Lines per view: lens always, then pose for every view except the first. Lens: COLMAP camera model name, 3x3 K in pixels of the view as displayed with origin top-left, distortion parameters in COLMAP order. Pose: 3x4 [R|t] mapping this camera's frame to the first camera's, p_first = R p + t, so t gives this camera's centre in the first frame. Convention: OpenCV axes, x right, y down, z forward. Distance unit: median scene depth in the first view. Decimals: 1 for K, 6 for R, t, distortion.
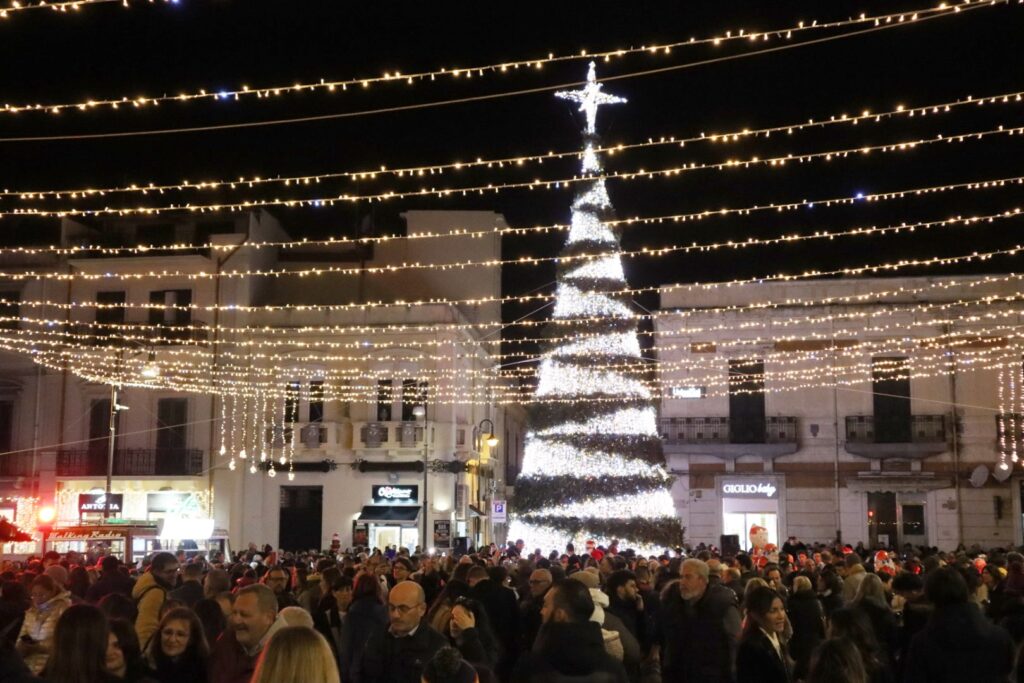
lens RADIAL K [[1293.6, 0, 514.6], [0, 1293.6, 334.0], [0, 0, 1]] dist [0.048539, 0.000000]
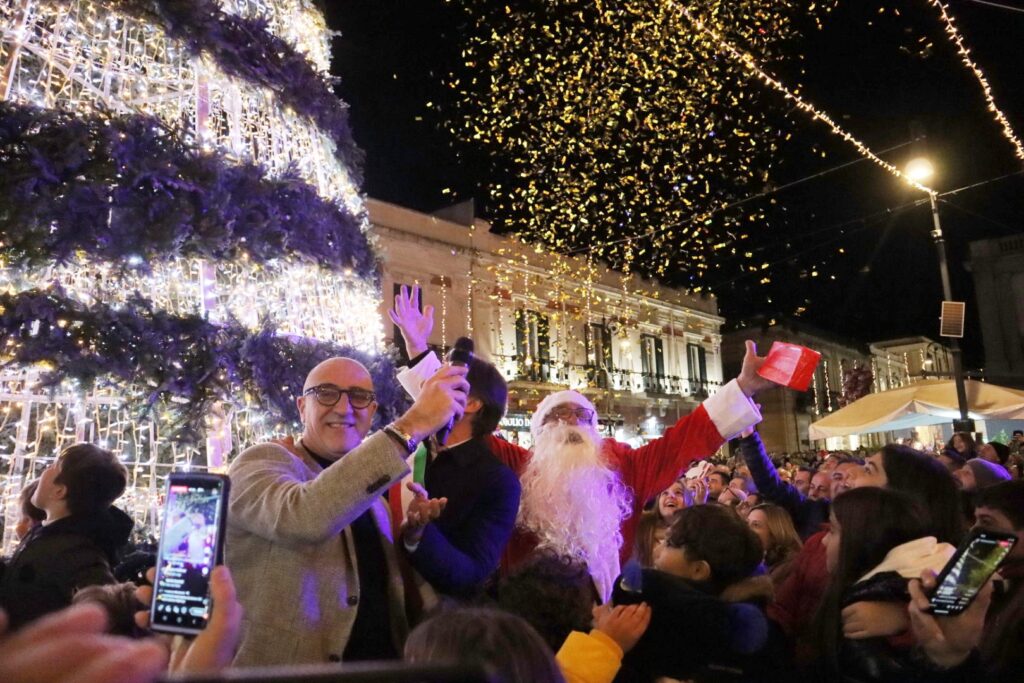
lens RADIAL K [[725.6, 0, 515.3], [0, 725.6, 343.6], [0, 0, 1]] dist [-0.115107, 0.071723]
pose [[0.521167, 0.123322, 0.844498, -0.017067], [-0.081882, 0.992166, -0.094353, 0.135601], [-0.849518, -0.019975, 0.527182, 0.805925]]
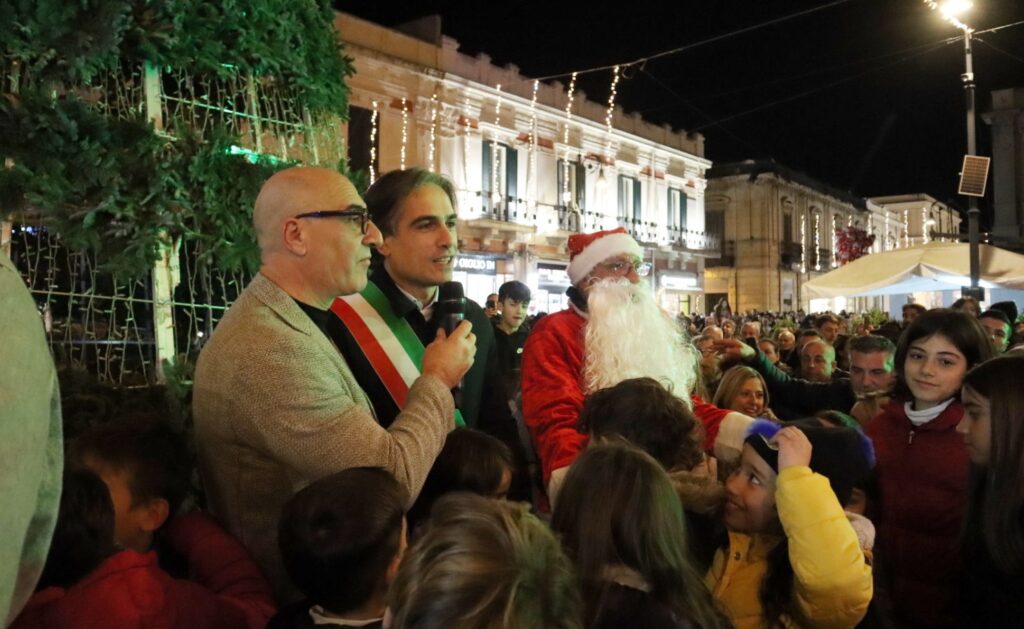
lens RADIAL K [[788.5, 0, 472.0], [0, 788.5, 279.2], [0, 0, 1]] dist [-0.115043, 0.072248]
pose [[0.520038, 0.039116, 0.853247, -0.014120], [-0.127523, 0.991310, 0.032277, 0.136199], [-0.844570, -0.125594, 0.520507, 0.812415]]
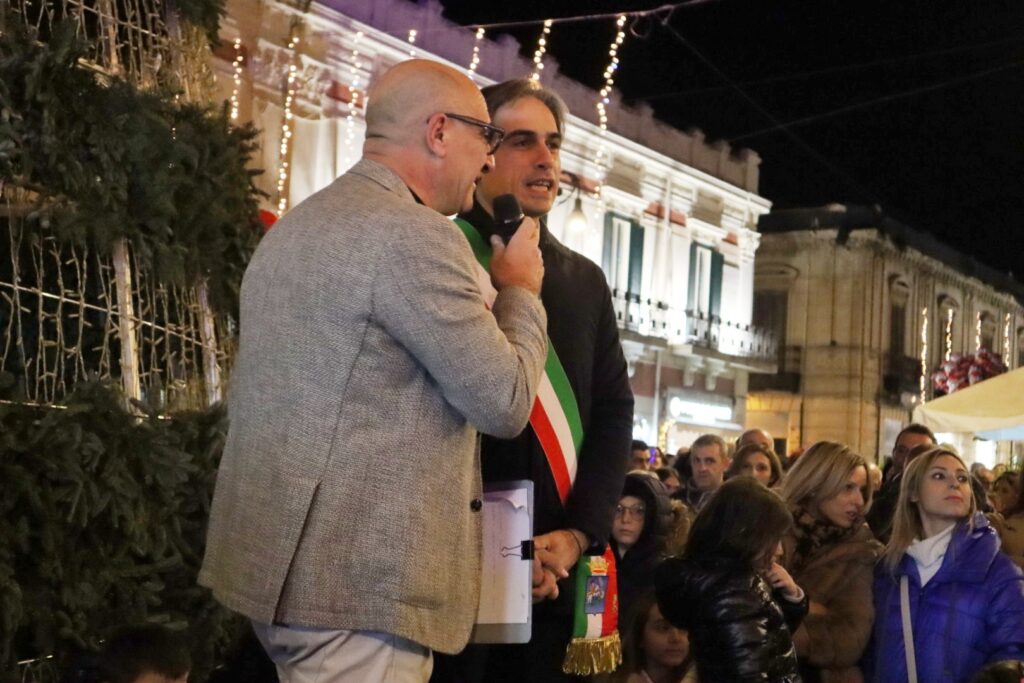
lens RADIAL K [[1467.0, 0, 512.1], [0, 1467.0, 335.8], [0, 0, 1]] dist [0.031436, 0.000000]
pose [[0.399274, 0.107996, 0.910449, -0.041992], [-0.189407, 0.981333, -0.033340, 0.147120], [-0.897054, -0.159133, 0.412276, 0.805363]]
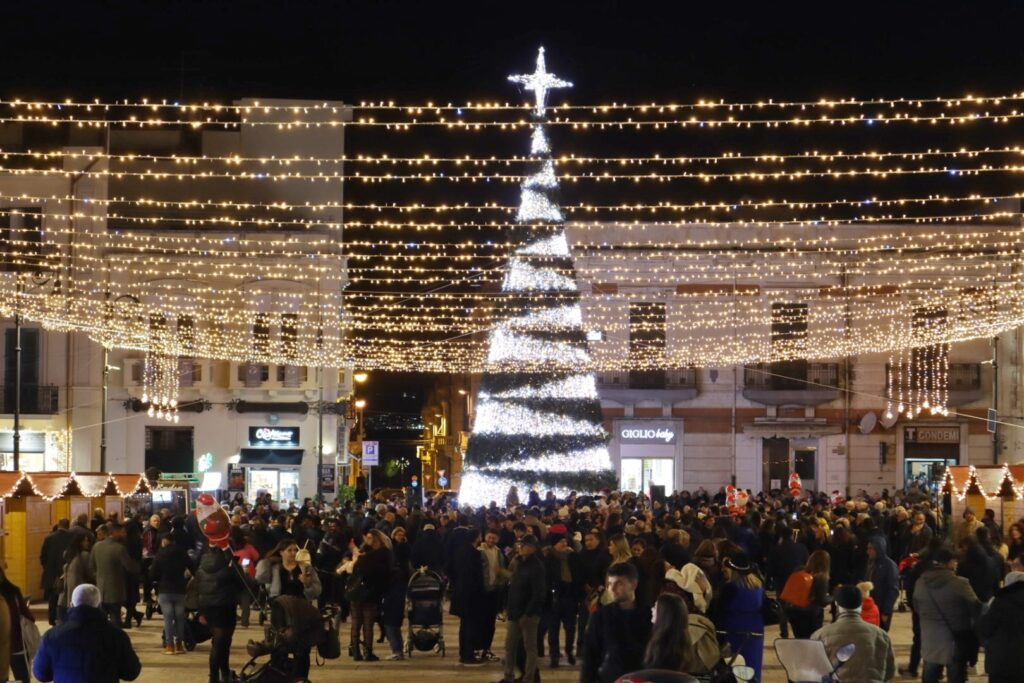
lens RADIAL K [[2209.7, 0, 514.8], [0, 2209.7, 340.4], [0, 0, 1]] dist [-0.140833, 0.000000]
pose [[0.983886, 0.011333, 0.178437, -0.285152], [-0.029341, 0.994694, 0.098605, -0.148544], [-0.176372, -0.102252, 0.978998, -0.806185]]
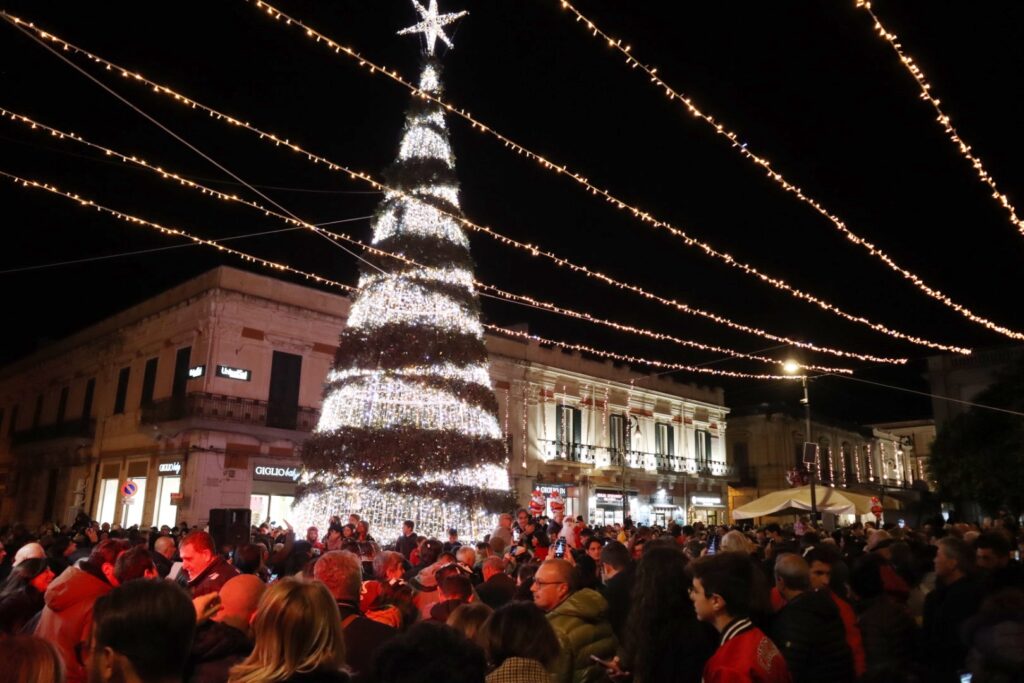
lens RADIAL K [[725.6, 0, 513.2], [0, 725.6, 341.1], [0, 0, 1]] dist [-0.115107, 0.071723]
pose [[0.563938, 0.207895, 0.799221, -0.260329], [-0.129962, 0.978076, -0.162717, 0.110662], [-0.815527, -0.012106, 0.578592, 0.660360]]
